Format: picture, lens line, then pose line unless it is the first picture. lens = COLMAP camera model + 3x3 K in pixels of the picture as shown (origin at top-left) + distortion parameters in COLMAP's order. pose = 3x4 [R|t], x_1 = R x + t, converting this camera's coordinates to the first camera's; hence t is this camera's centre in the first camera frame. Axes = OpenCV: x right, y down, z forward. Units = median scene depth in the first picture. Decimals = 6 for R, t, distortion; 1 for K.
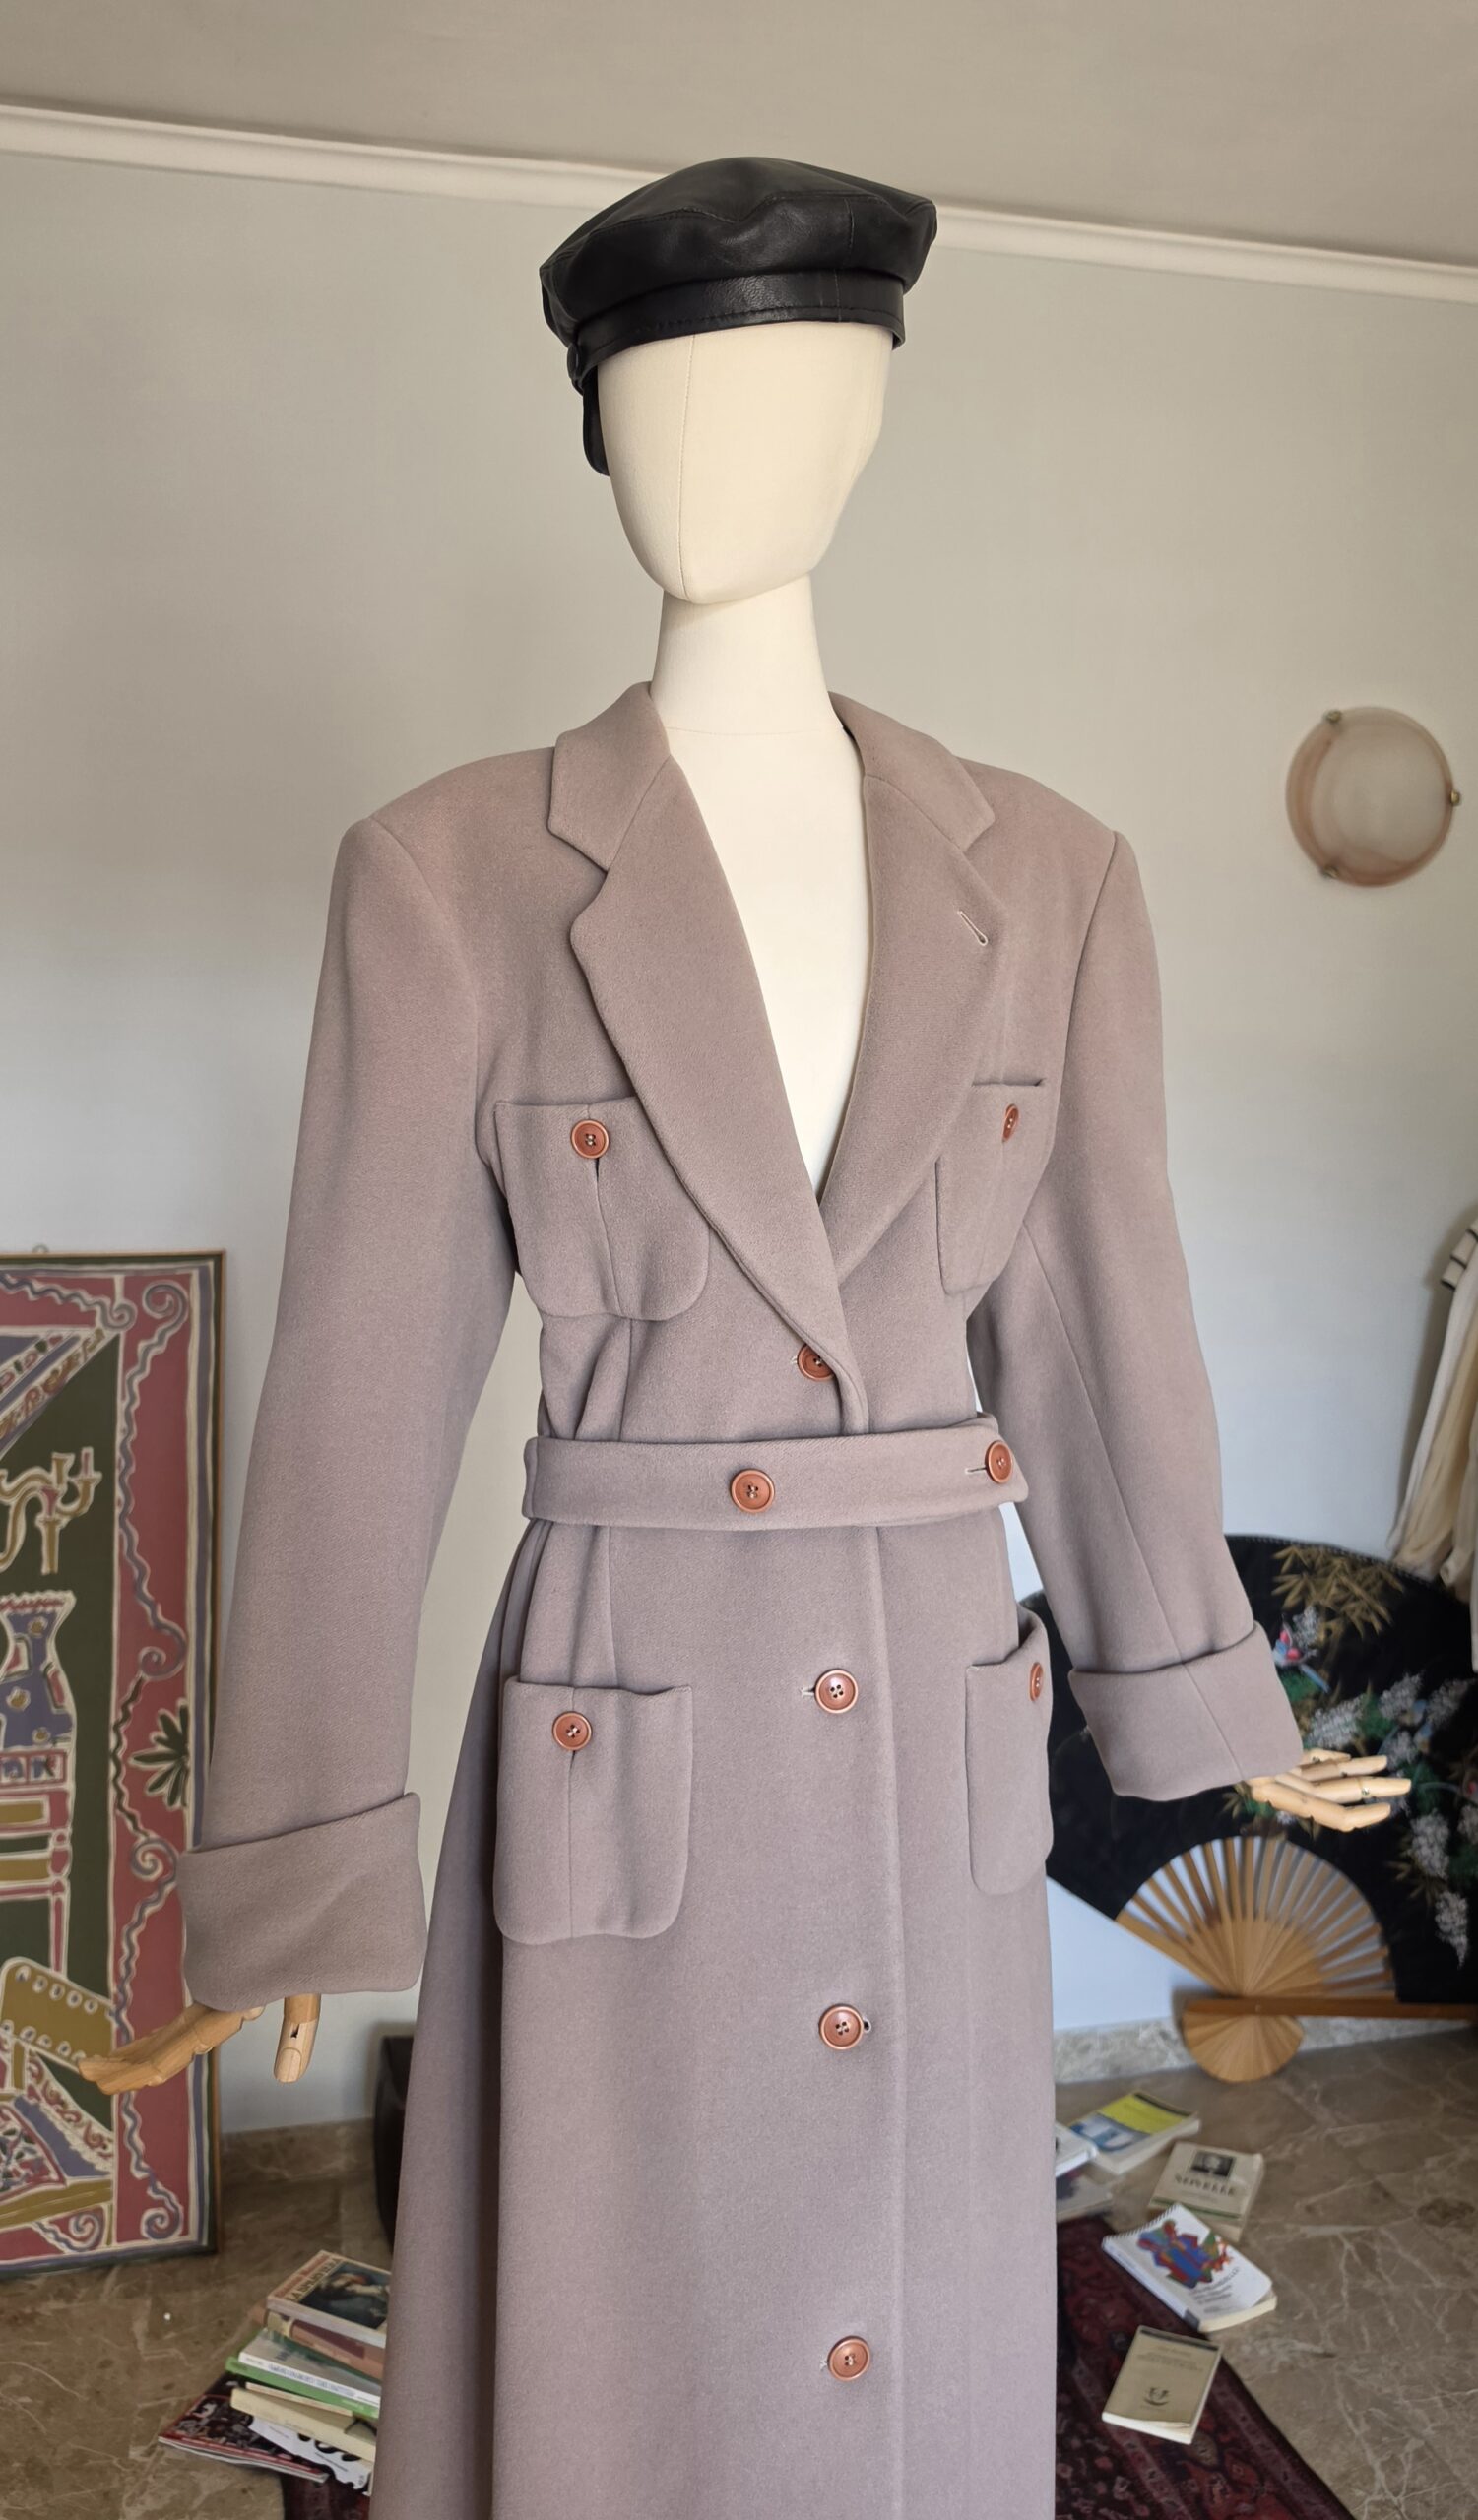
lens RADIAL K [[1866.7, 0, 745.7], [0, 1866.7, 1209.7], [0, 0, 1]] dist [0.012628, -0.040455]
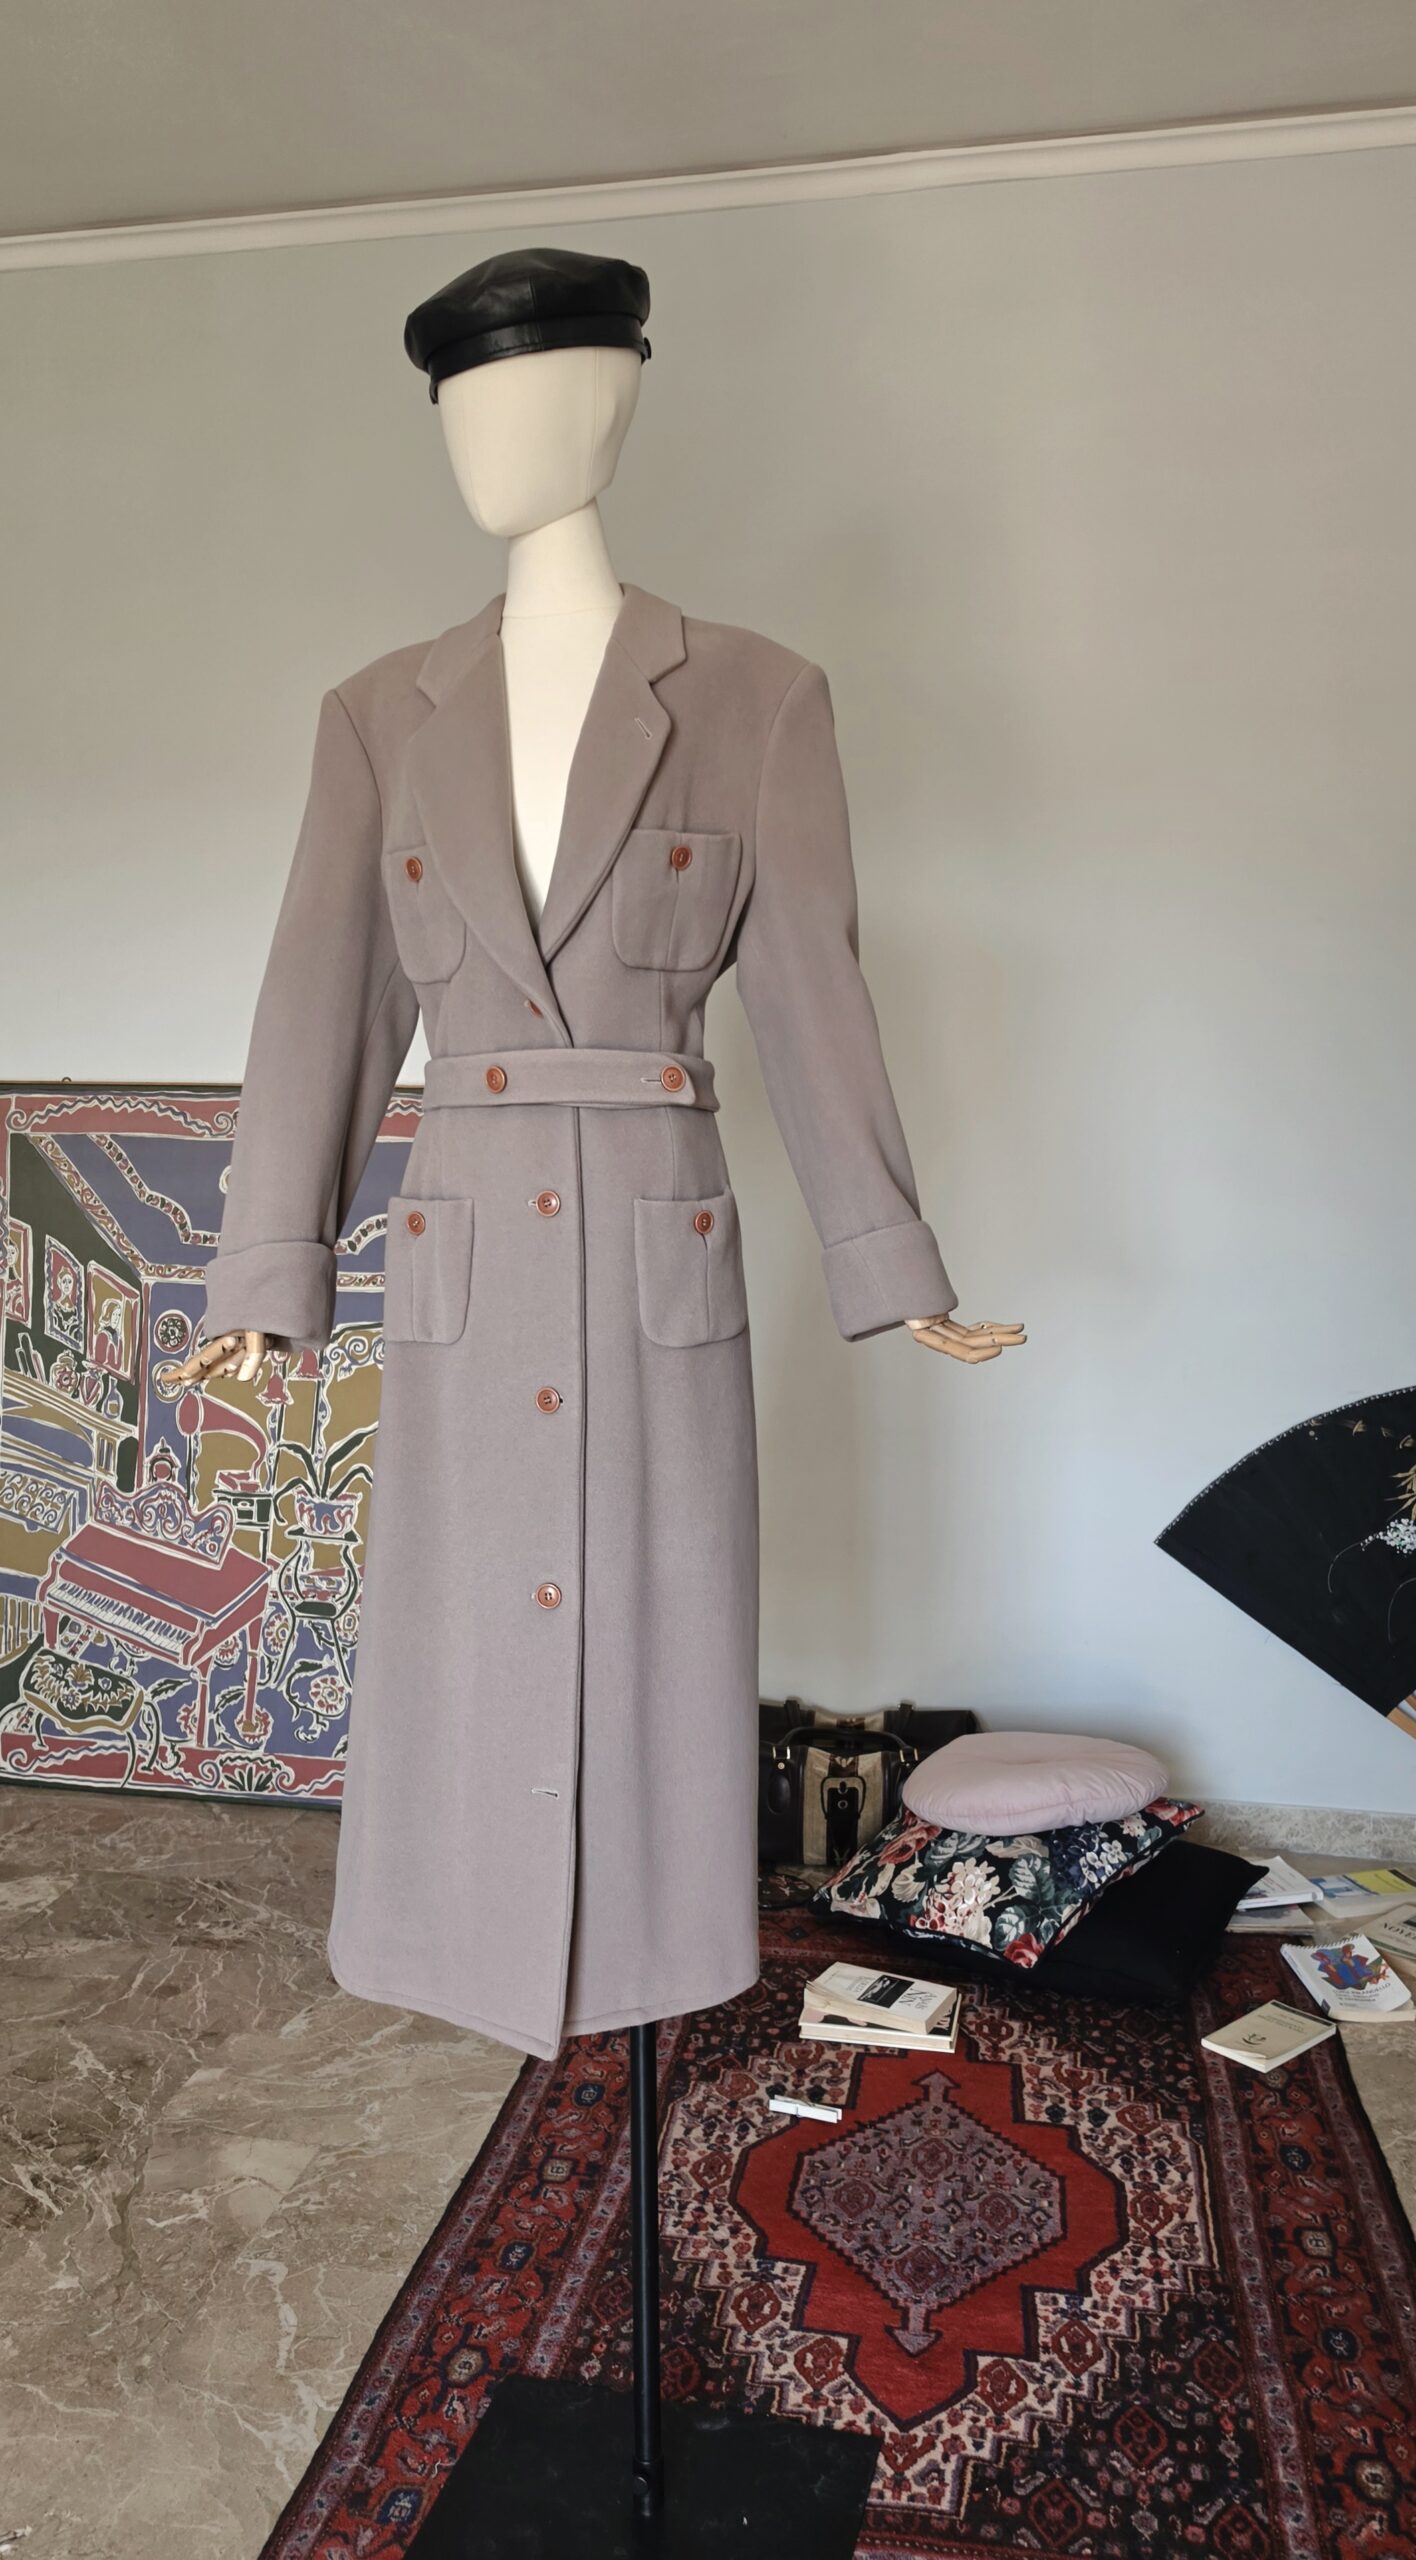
lens RADIAL K [[1816.9, 0, 703.6], [0, 1816.9, 1270.7], [0, 0, 1]] dist [0.029049, -0.016243]
pose [[0.916479, 0.045864, -0.397445, 0.361551], [-0.023228, 0.997832, 0.061585, 0.094970], [0.399407, -0.047209, 0.915557, -0.187173]]
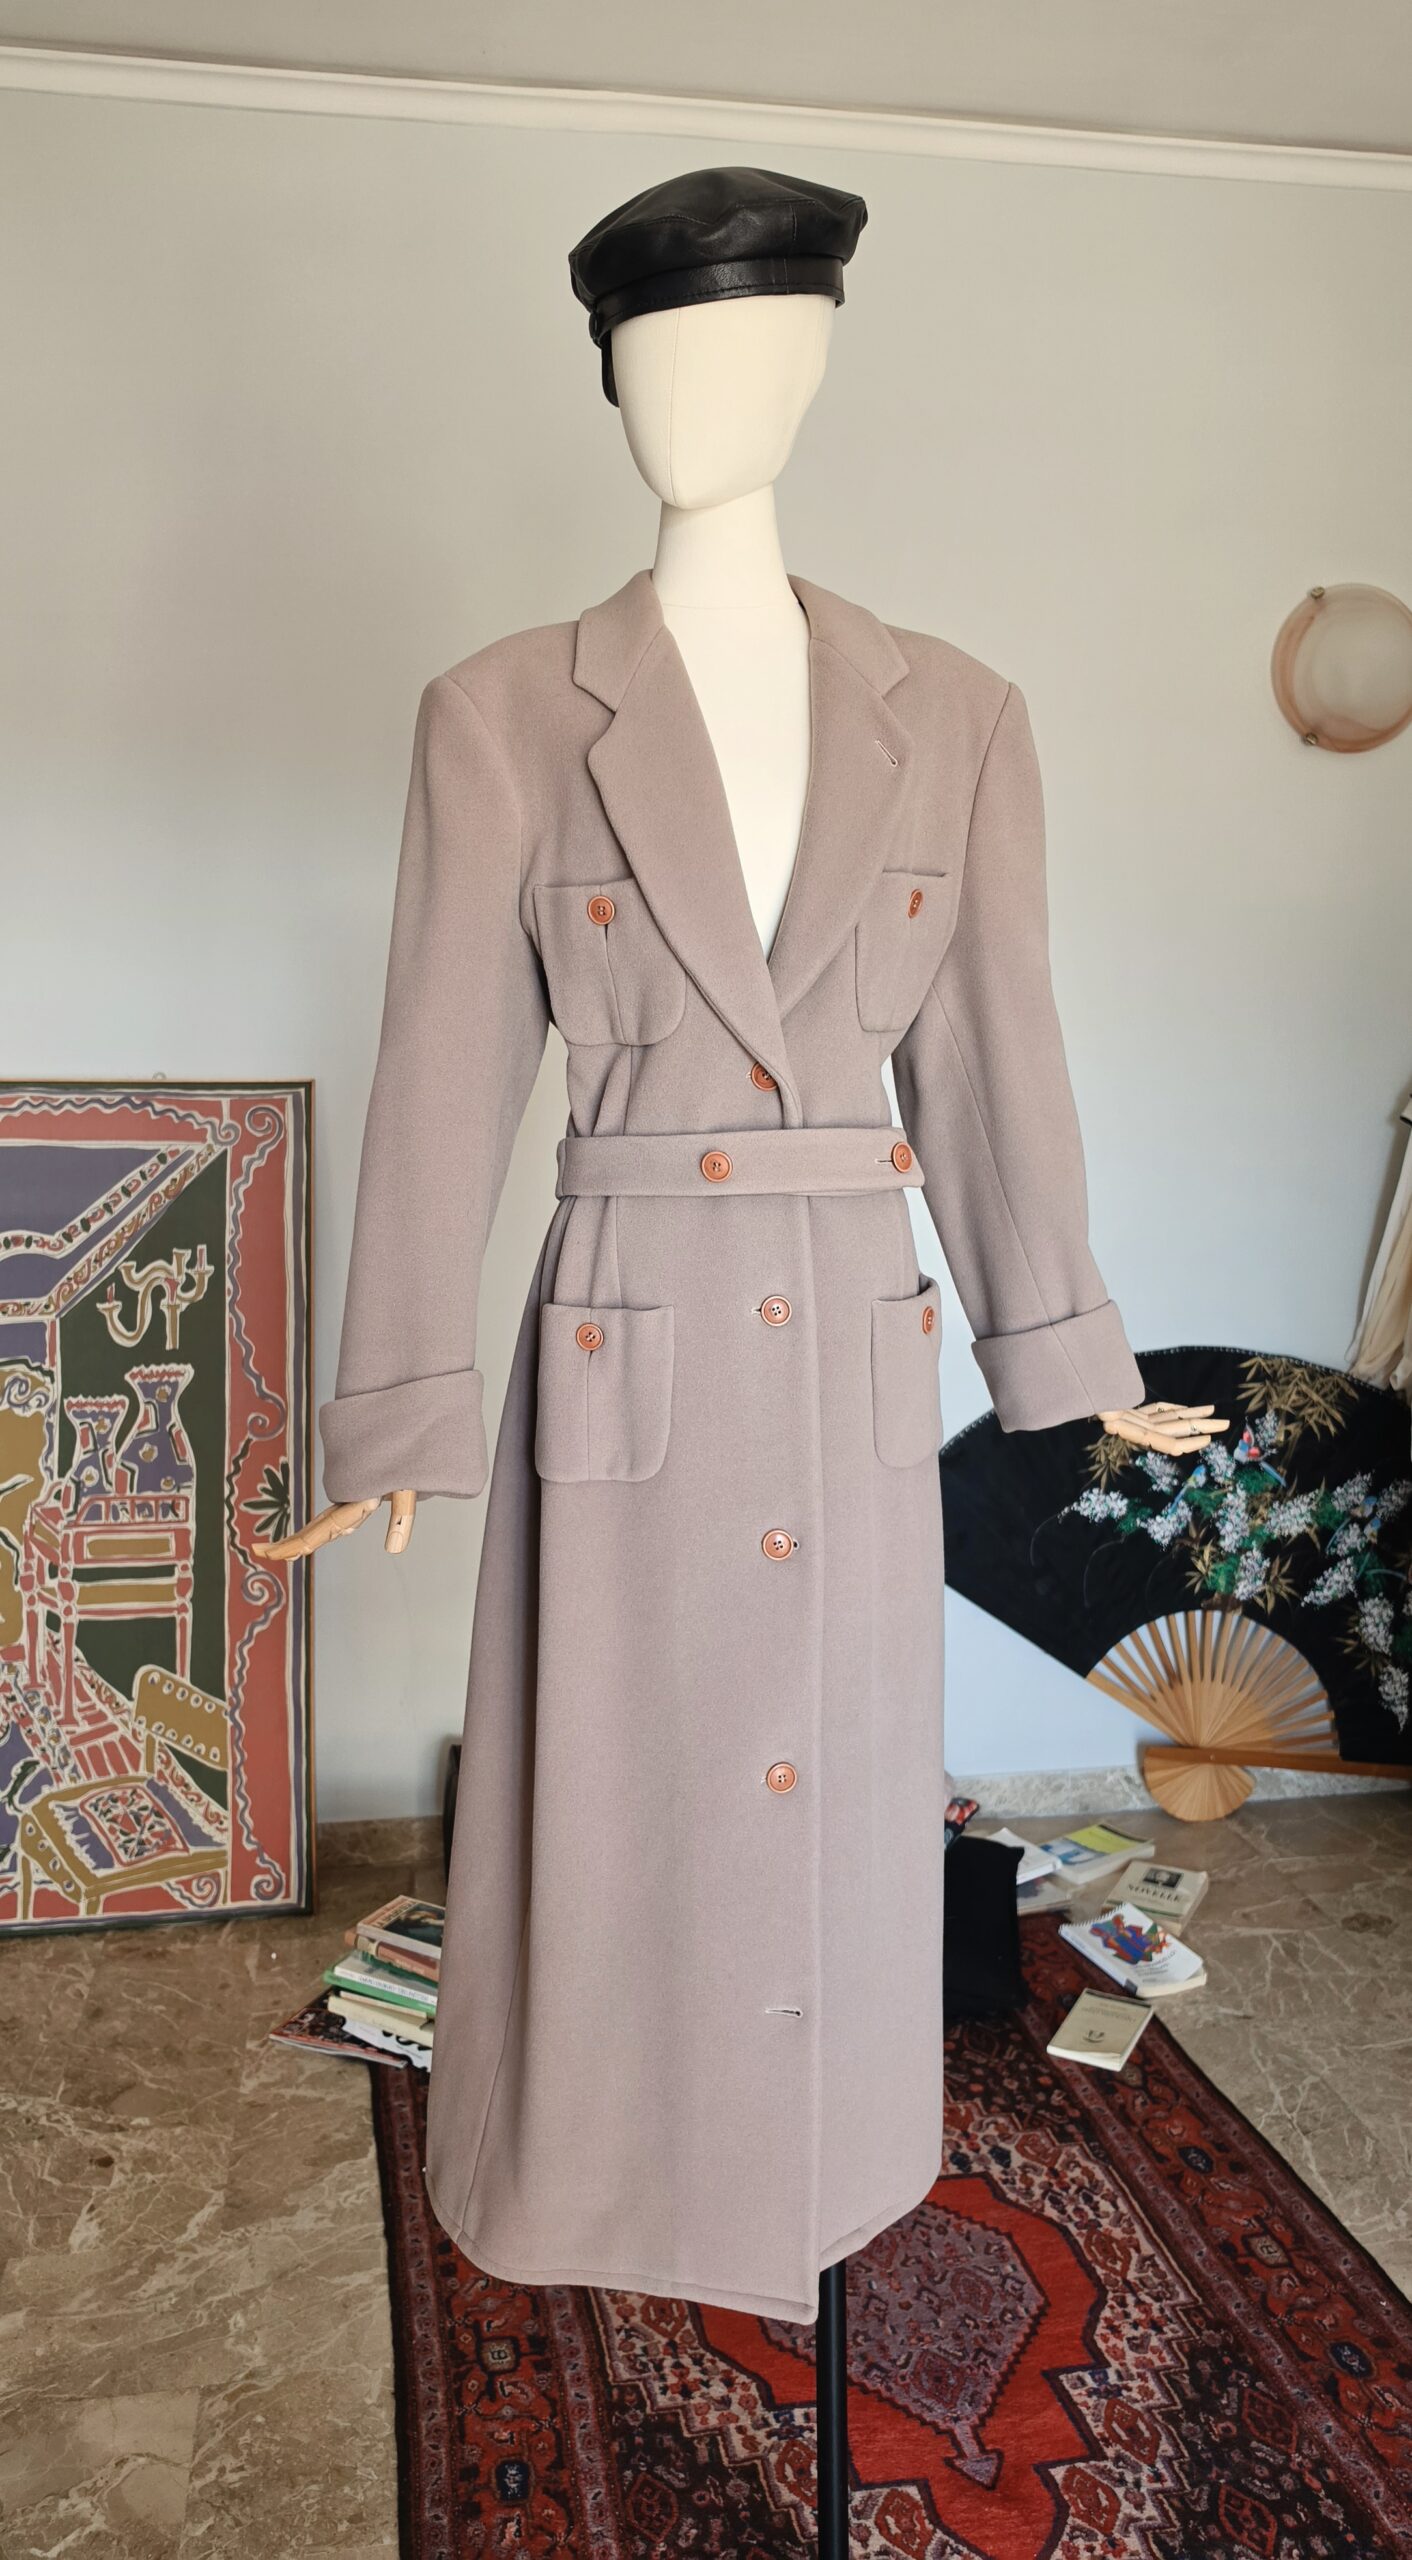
lens RADIAL K [[1816.9, 0, 662.5], [0, 1816.9, 1229.3], [0, 0, 1]] dist [0.029049, -0.016243]
pose [[0.997309, 0.010286, -0.072585, 0.026982], [-0.005121, 0.997464, 0.070990, 0.044740], [0.073131, -0.070428, 0.994833, -0.155387]]
